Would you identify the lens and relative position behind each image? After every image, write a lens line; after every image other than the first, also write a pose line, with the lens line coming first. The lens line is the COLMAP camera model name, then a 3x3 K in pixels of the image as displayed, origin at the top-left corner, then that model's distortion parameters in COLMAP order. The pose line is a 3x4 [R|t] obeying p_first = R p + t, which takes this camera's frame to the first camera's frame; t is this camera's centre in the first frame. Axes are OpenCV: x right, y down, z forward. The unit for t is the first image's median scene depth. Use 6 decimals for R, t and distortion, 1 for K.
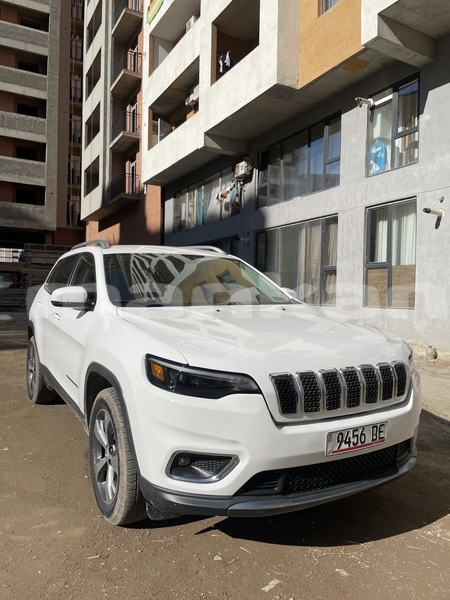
lens RADIAL K [[451.0, 0, 220.7], [0, 451.0, 299.8], [0, 0, 1]] dist [0.078140, -0.106674]
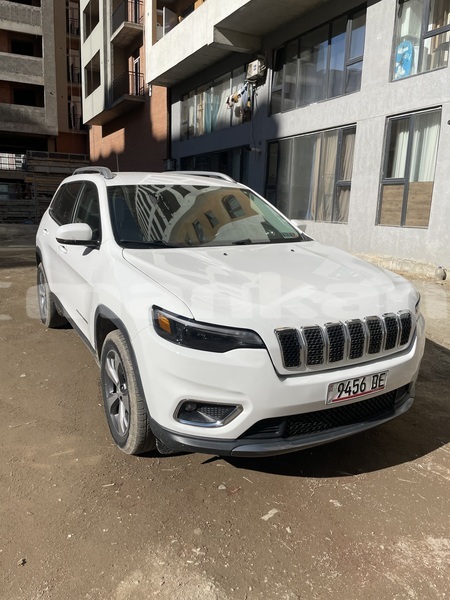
lens RADIAL K [[451.0, 0, 220.7], [0, 451.0, 299.8], [0, 0, 1]] dist [0.078140, -0.106674]
pose [[0.999762, 0.012139, -0.018134, 0.000939], [-0.008329, 0.980355, 0.197066, -0.017895], [0.020170, -0.196868, 0.980222, 0.003837]]
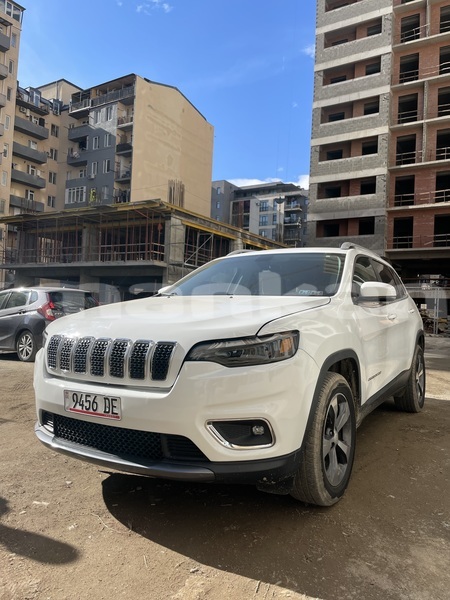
lens RADIAL K [[451.0, 0, 220.7], [0, 451.0, 299.8], [0, 0, 1]] dist [0.078140, -0.106674]
pose [[0.485545, -0.023225, -0.873903, 0.264293], [-0.037996, 0.998142, -0.047638, 0.019980], [0.873385, 0.056335, 0.483760, 0.144277]]
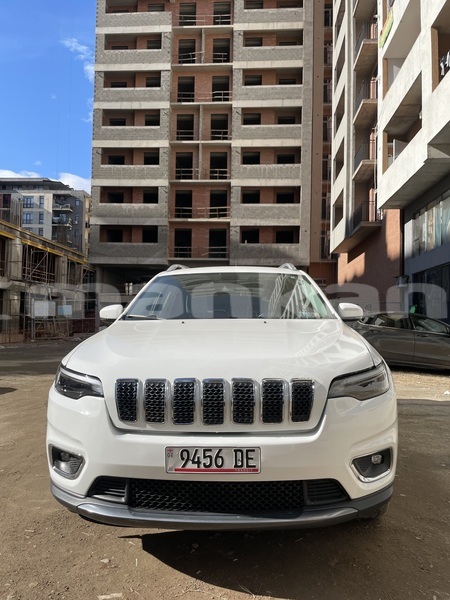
lens RADIAL K [[453.2, 0, 233.2], [0, 453.2, 307.1], [0, 0, 1]] dist [0.075182, -0.108255]
pose [[0.845393, -0.026556, -0.533485, 0.157234], [-0.003324, 0.998482, -0.054971, 0.011383], [0.534135, 0.048245, 0.844021, 0.052249]]
